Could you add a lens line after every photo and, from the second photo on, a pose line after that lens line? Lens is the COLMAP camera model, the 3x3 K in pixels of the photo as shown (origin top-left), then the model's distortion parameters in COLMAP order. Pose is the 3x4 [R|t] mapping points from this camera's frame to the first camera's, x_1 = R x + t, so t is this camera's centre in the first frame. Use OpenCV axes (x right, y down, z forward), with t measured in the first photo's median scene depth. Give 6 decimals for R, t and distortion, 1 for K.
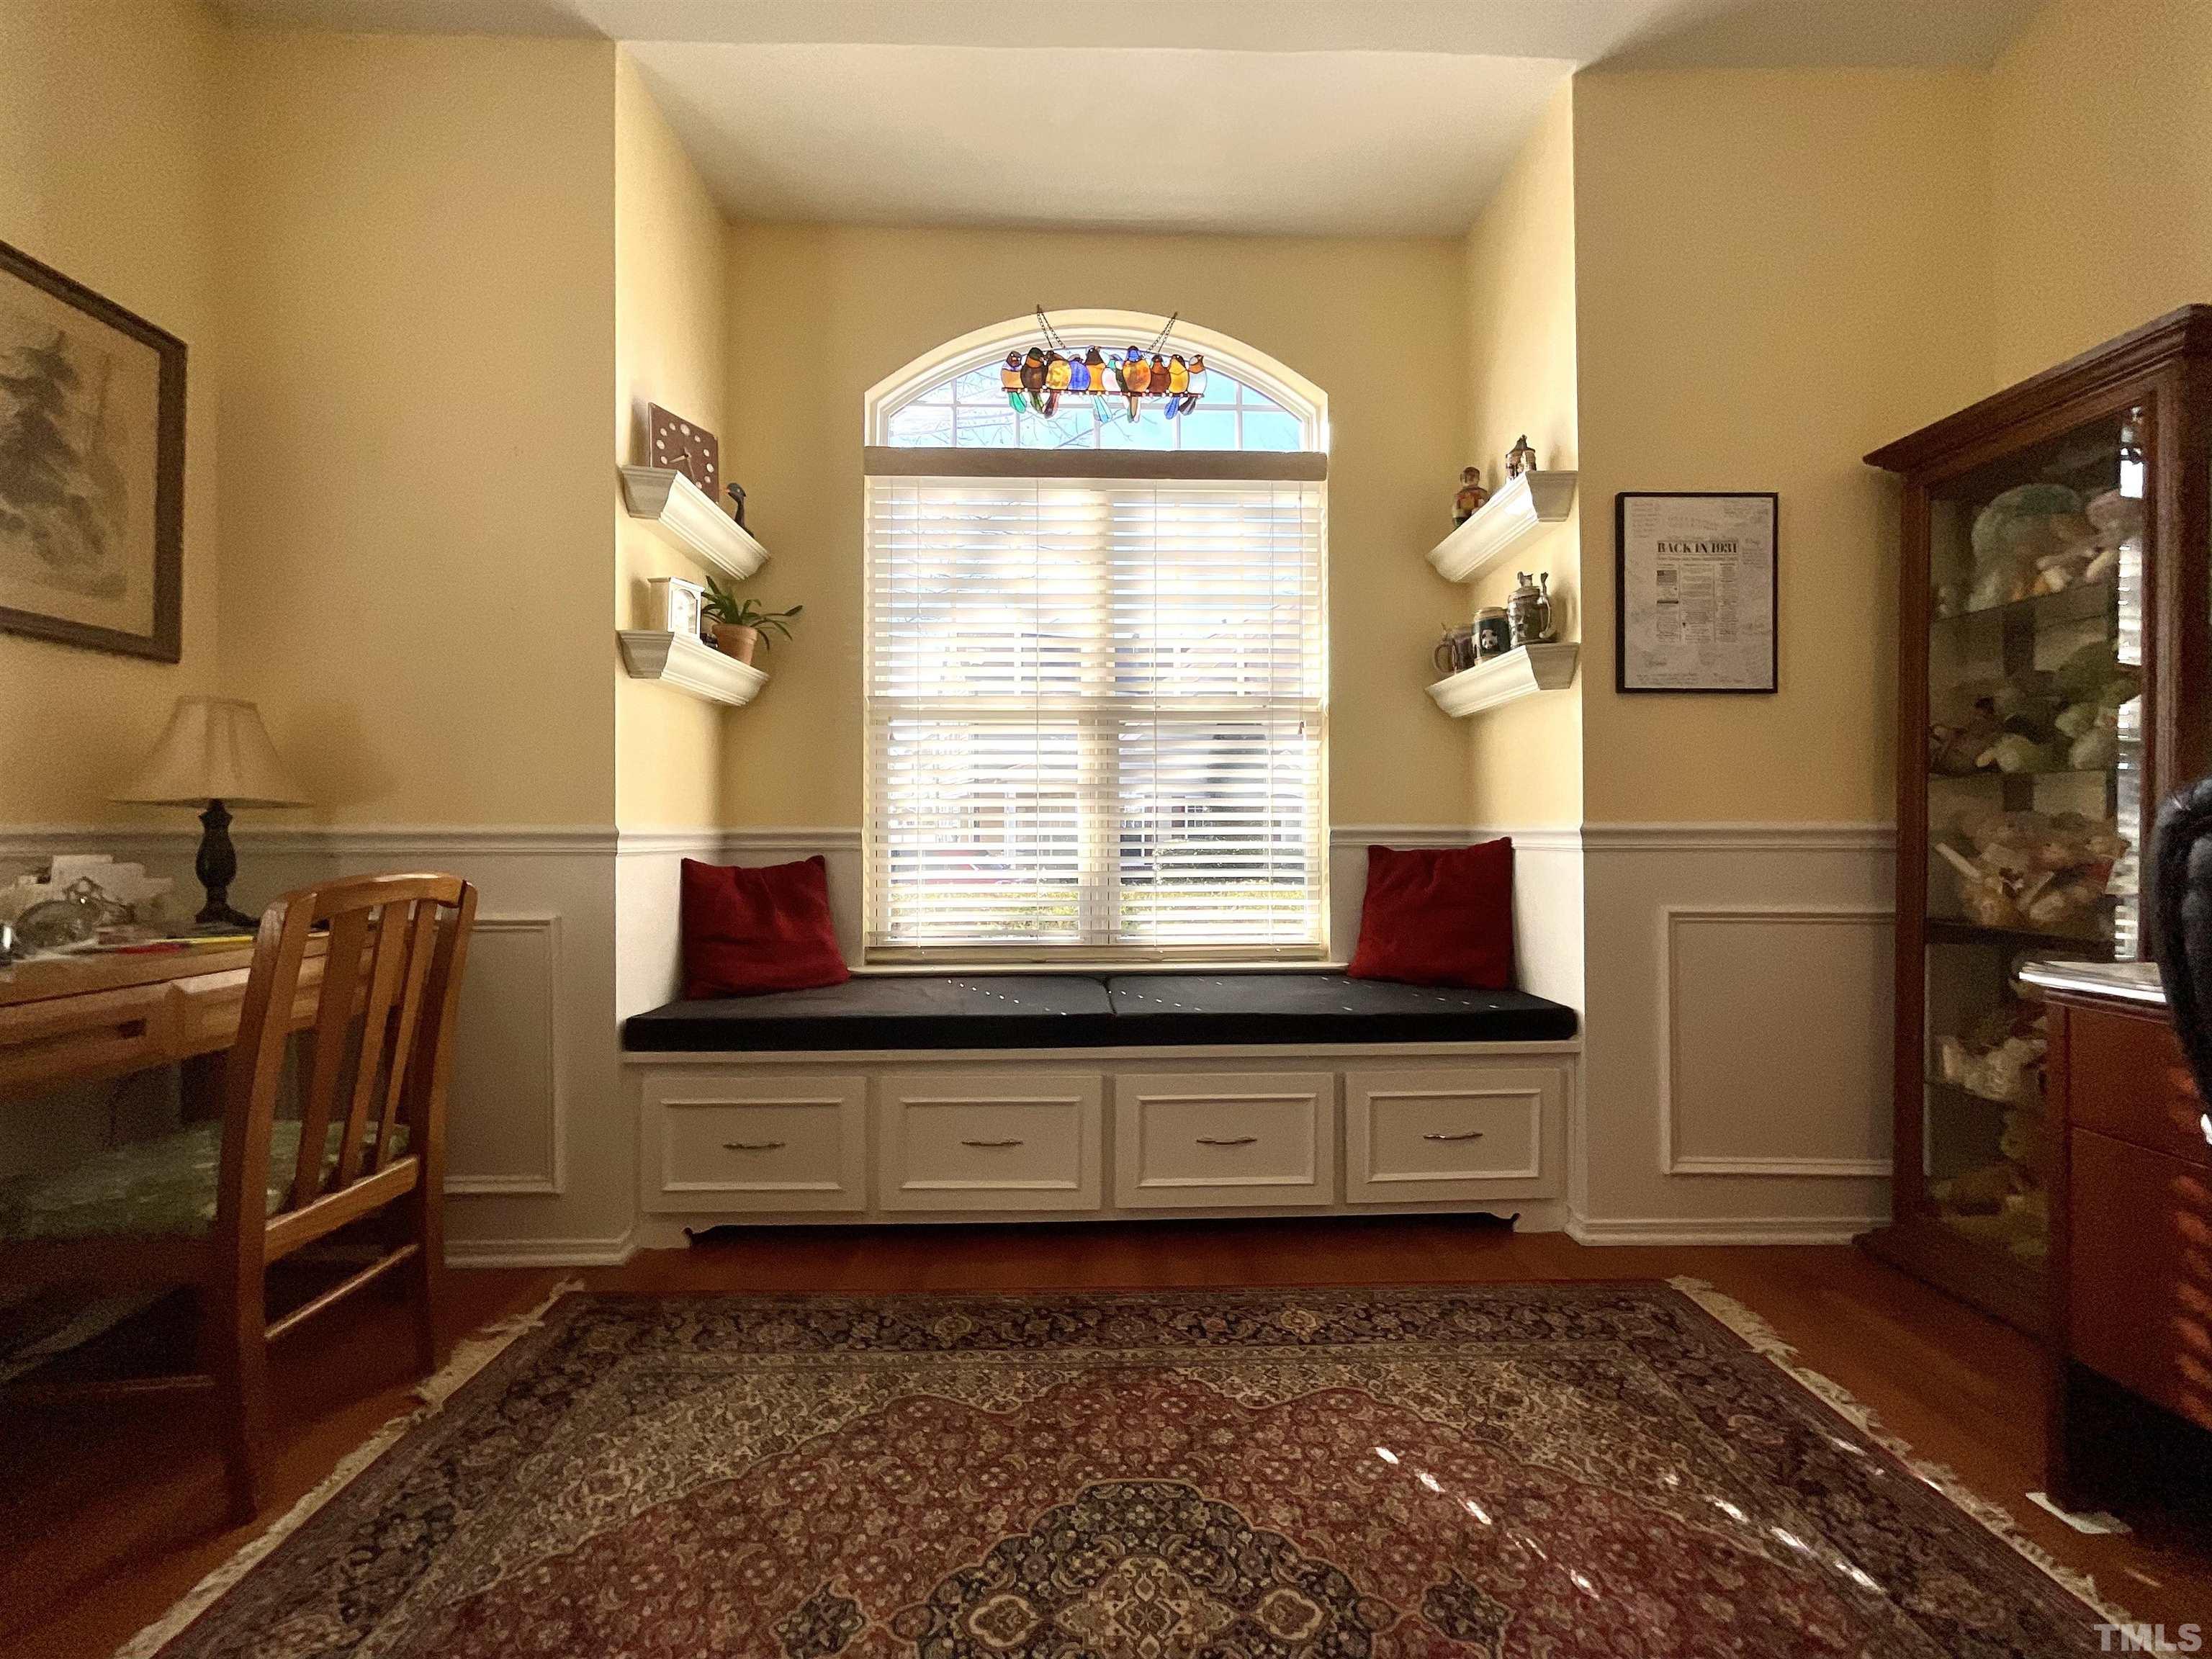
lens RADIAL K [[901.2, 0, 1106.0], [0, 901.2, 829.5], [0, 0, 1]] dist [-0.001116, 0.003433]
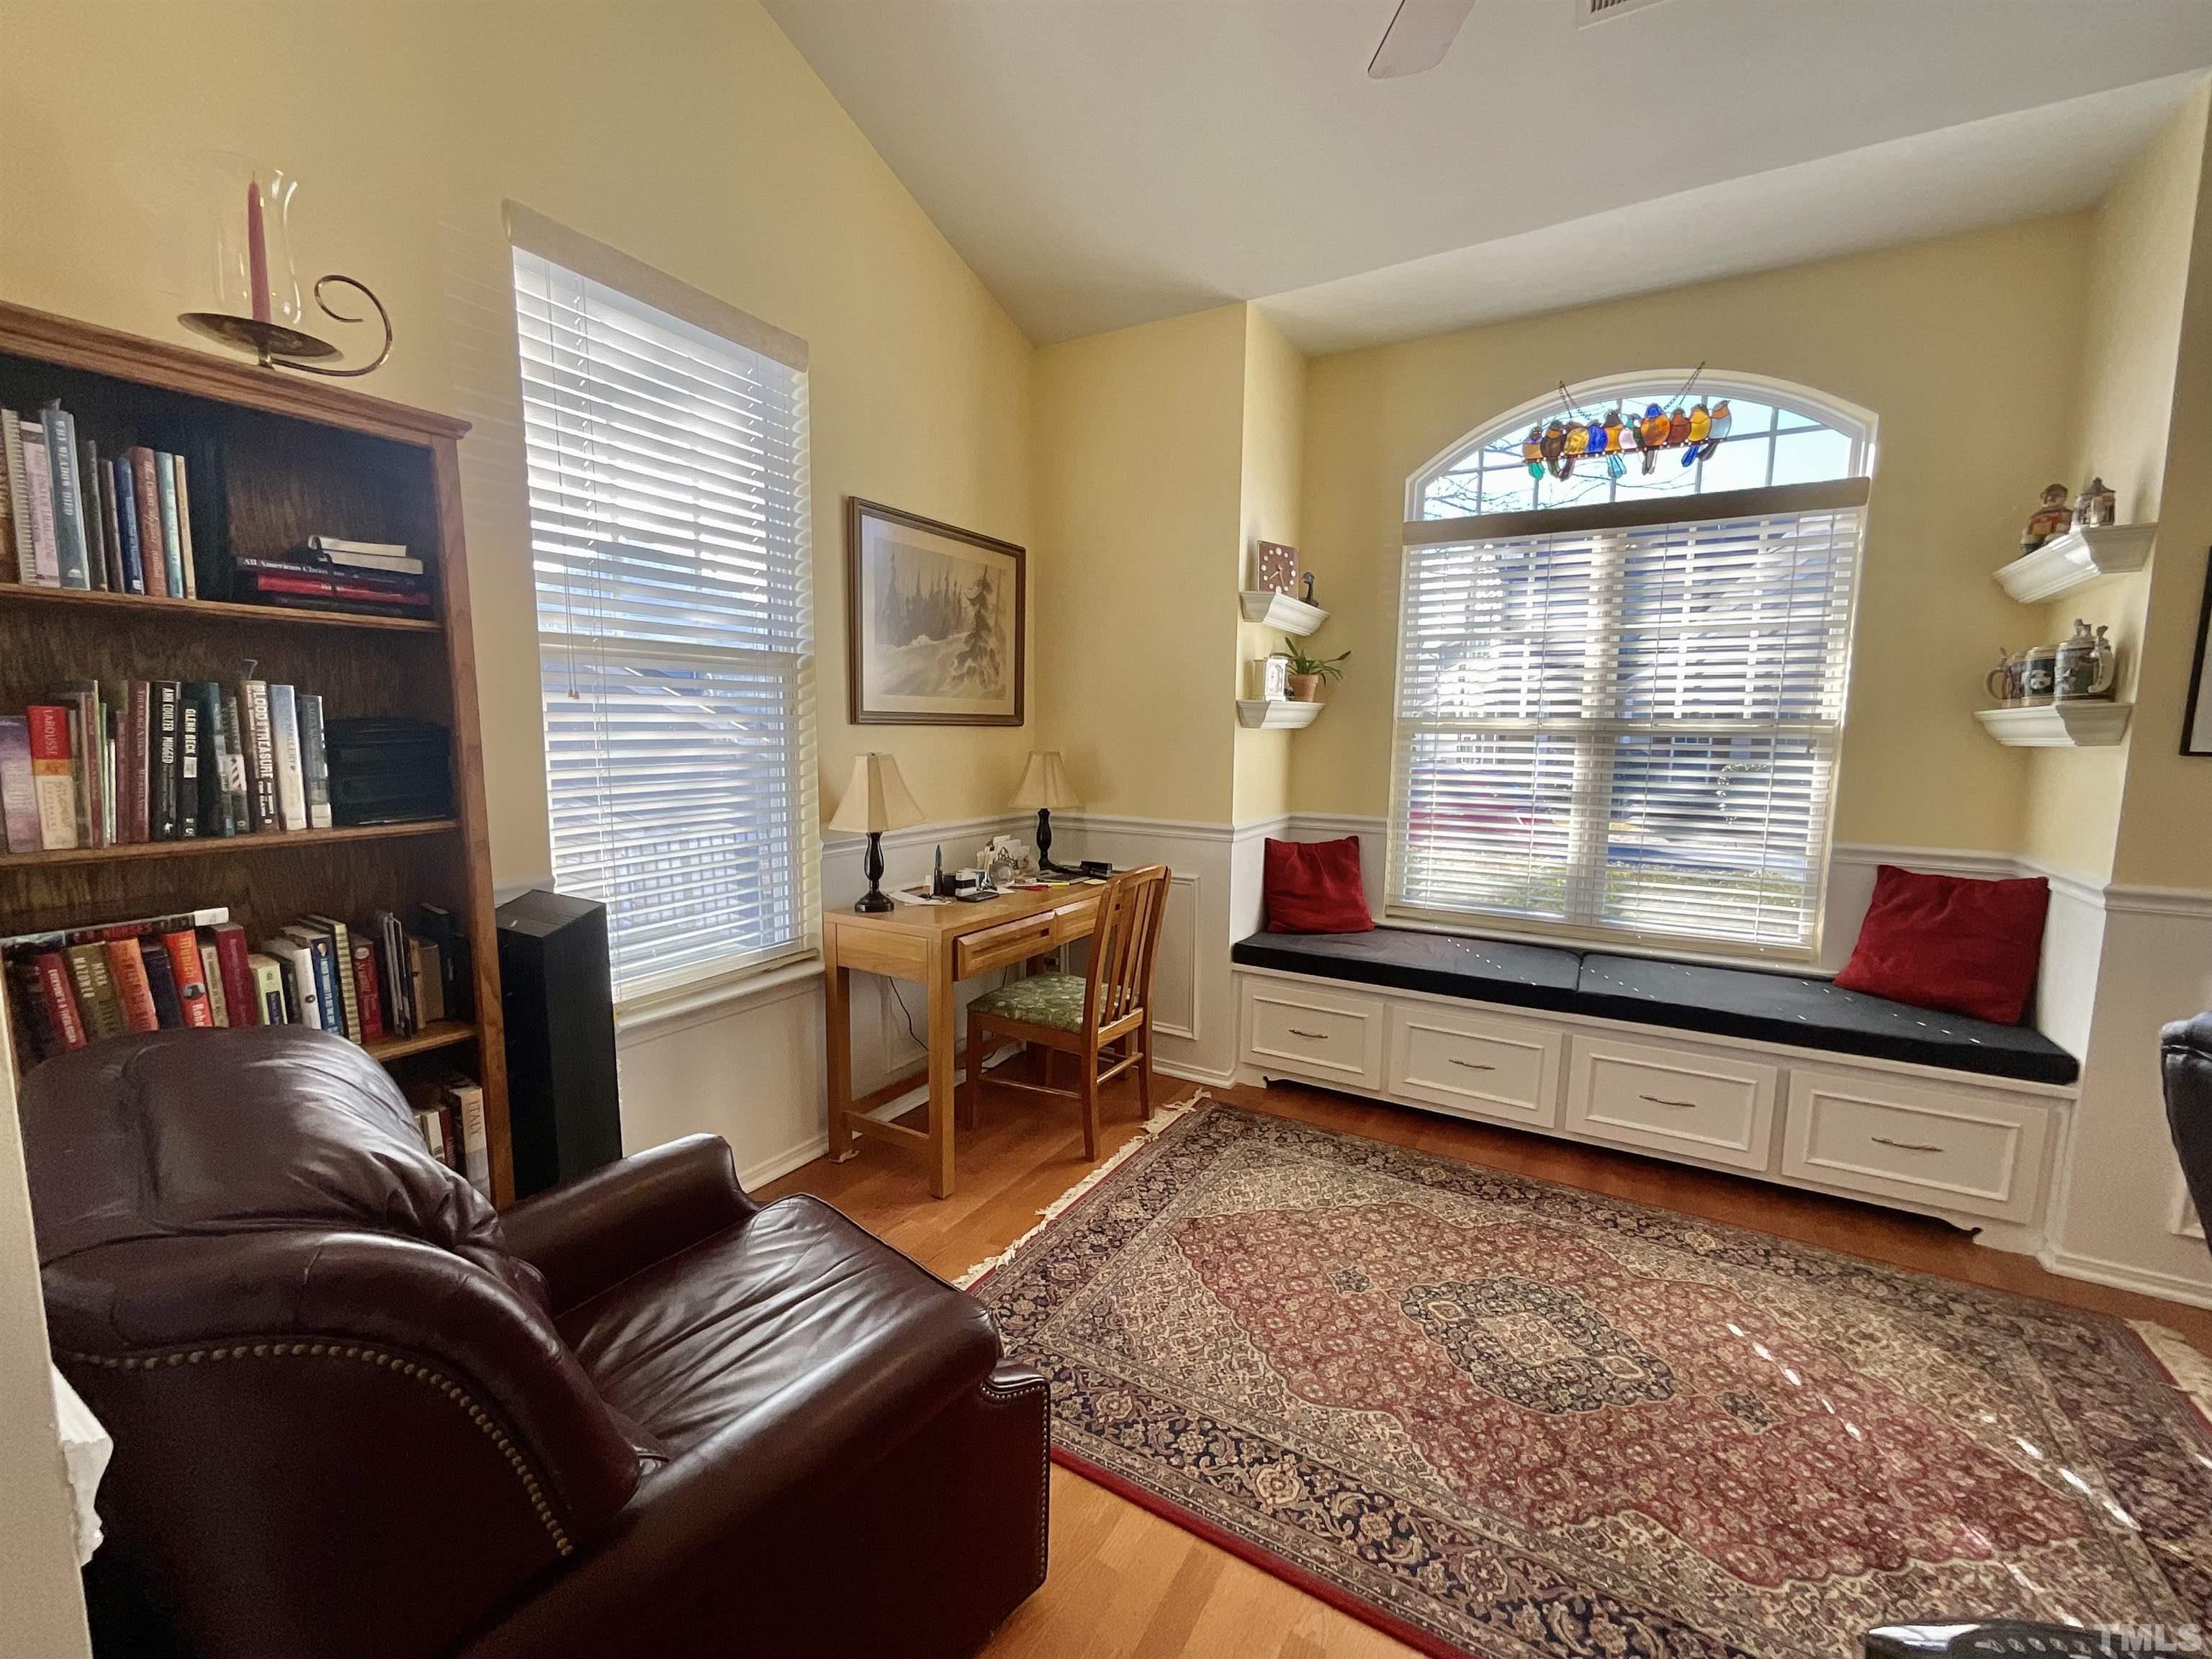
lens RADIAL K [[901.2, 0, 1106.0], [0, 901.2, 829.5], [0, 0, 1]] dist [-0.001116, 0.003433]
pose [[0.846158, 0.071115, -0.528166, 0.109859], [-0.009309, 0.992878, 0.118771, -0.182398], [0.532851, -0.095582, 0.840794, -0.461671]]
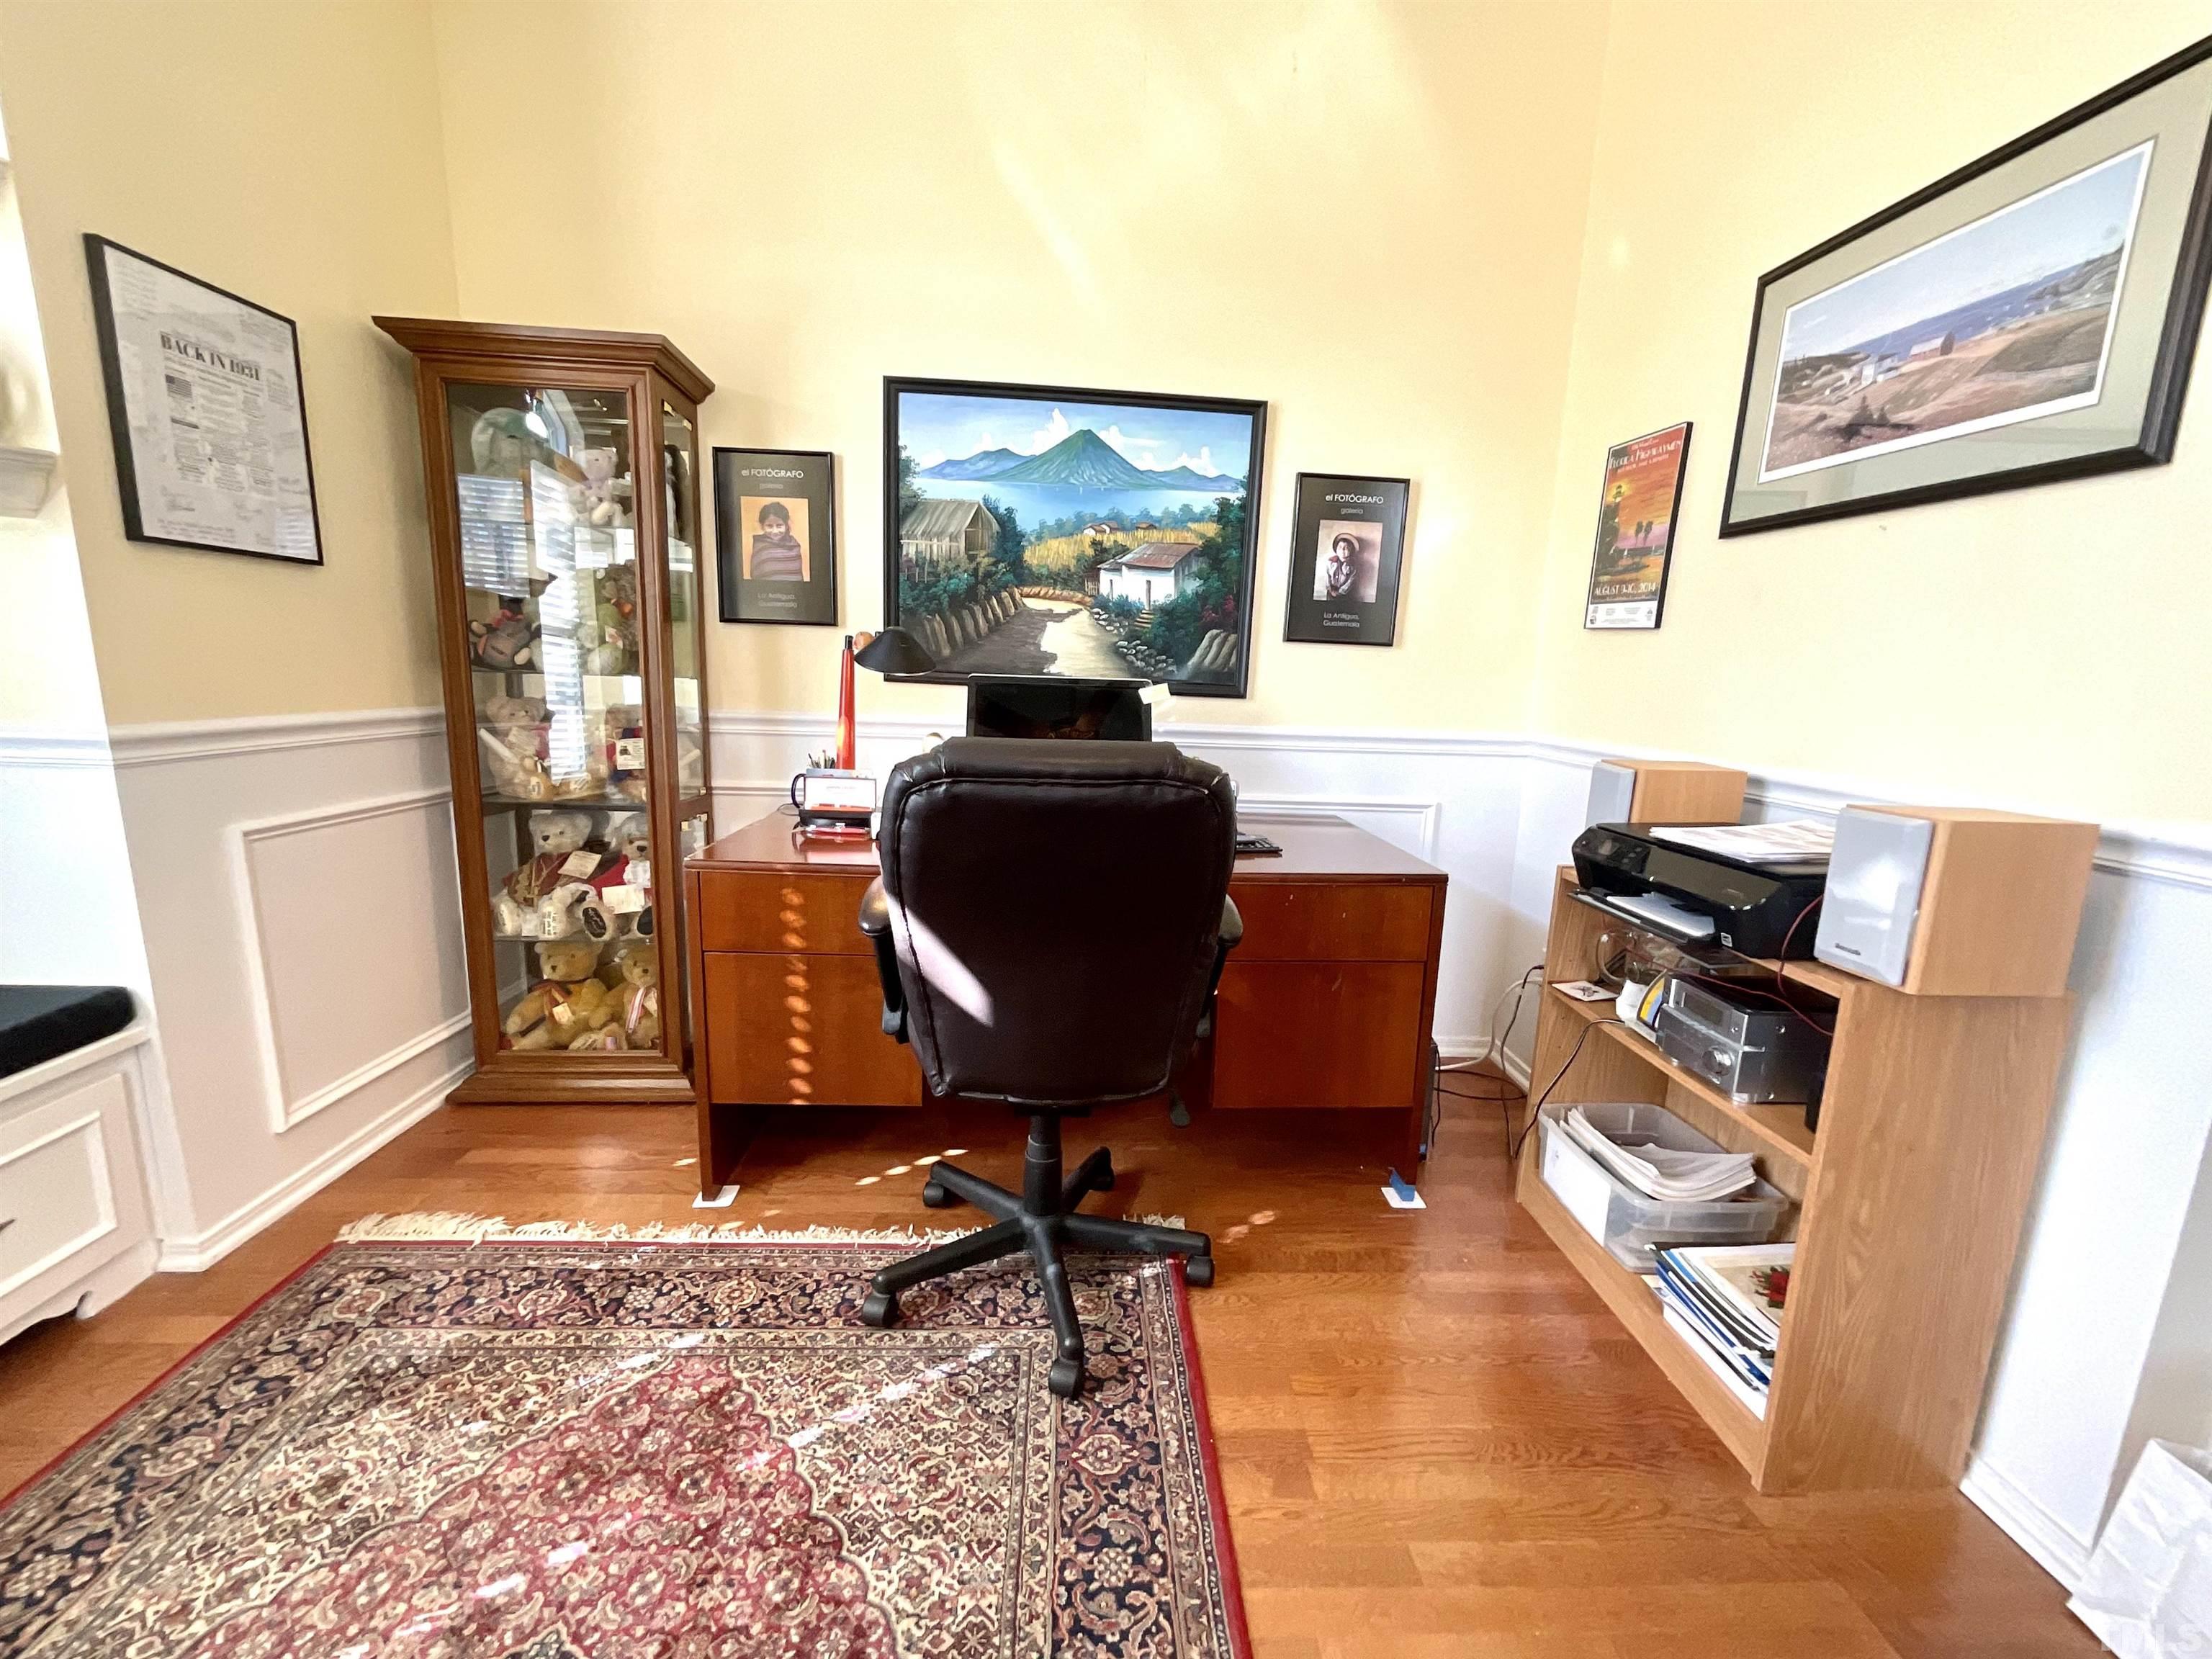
lens RADIAL K [[889.9, 0, 1113.2], [0, 889.9, 825.8], [0, 0, 1]] dist [0.000532, -0.004290]
pose [[-0.033565, -0.176108, 0.983798, -0.187296], [-0.042348, 0.983720, 0.174649, -0.087351], [-0.998539, -0.035799, -0.040476, 0.256057]]
